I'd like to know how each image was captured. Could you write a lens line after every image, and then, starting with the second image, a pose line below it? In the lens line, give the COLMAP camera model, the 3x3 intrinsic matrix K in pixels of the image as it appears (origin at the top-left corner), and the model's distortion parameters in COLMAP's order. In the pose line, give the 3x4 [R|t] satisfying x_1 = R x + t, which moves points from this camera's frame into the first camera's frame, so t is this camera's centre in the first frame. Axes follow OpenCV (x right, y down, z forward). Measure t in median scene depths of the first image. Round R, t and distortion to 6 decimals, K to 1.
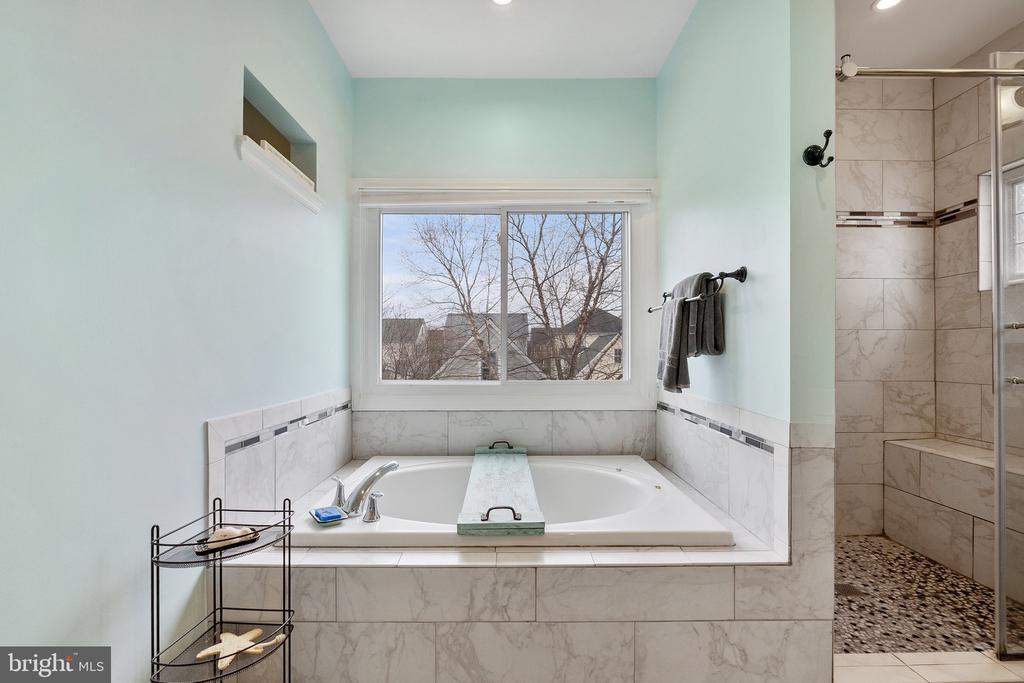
lens RADIAL K [[450.6, 0, 514.6], [0, 450.6, 347.4], [0, 0, 1]] dist [-0.002588, 0.000428]
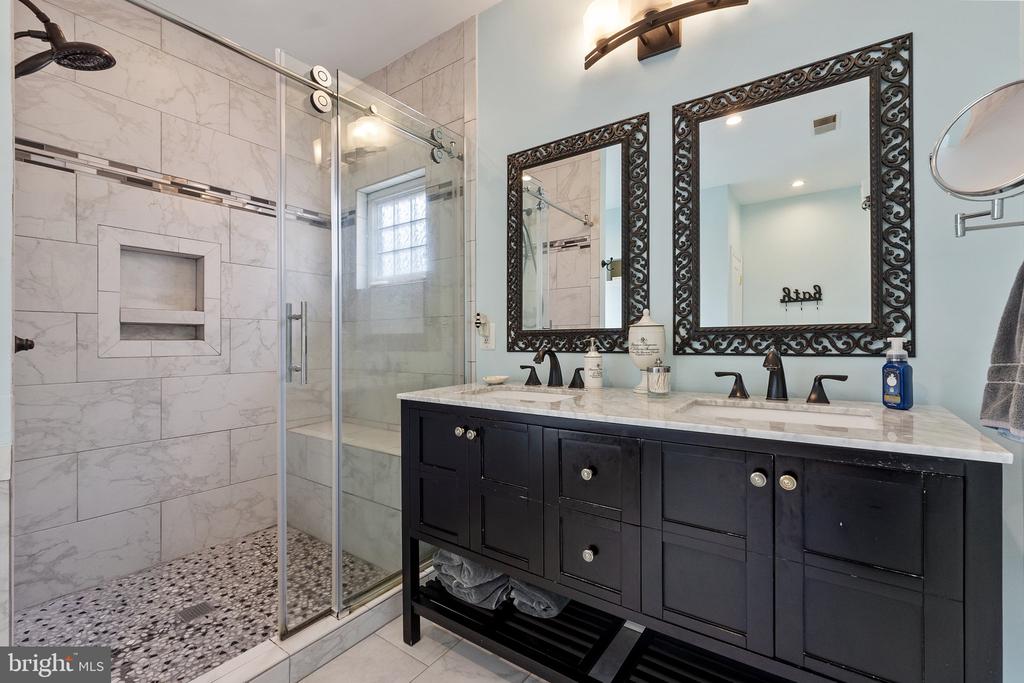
lens RADIAL K [[450.6, 0, 509.2], [0, 450.6, 341.2], [0, 0, 1]] dist [-0.002588, 0.000428]
pose [[0.601539, -0.001609, 0.798842, 0.121952], [0.001569, 0.999998, 0.000832, 0.002967], [-0.798842, 0.000752, 0.601541, -0.006296]]
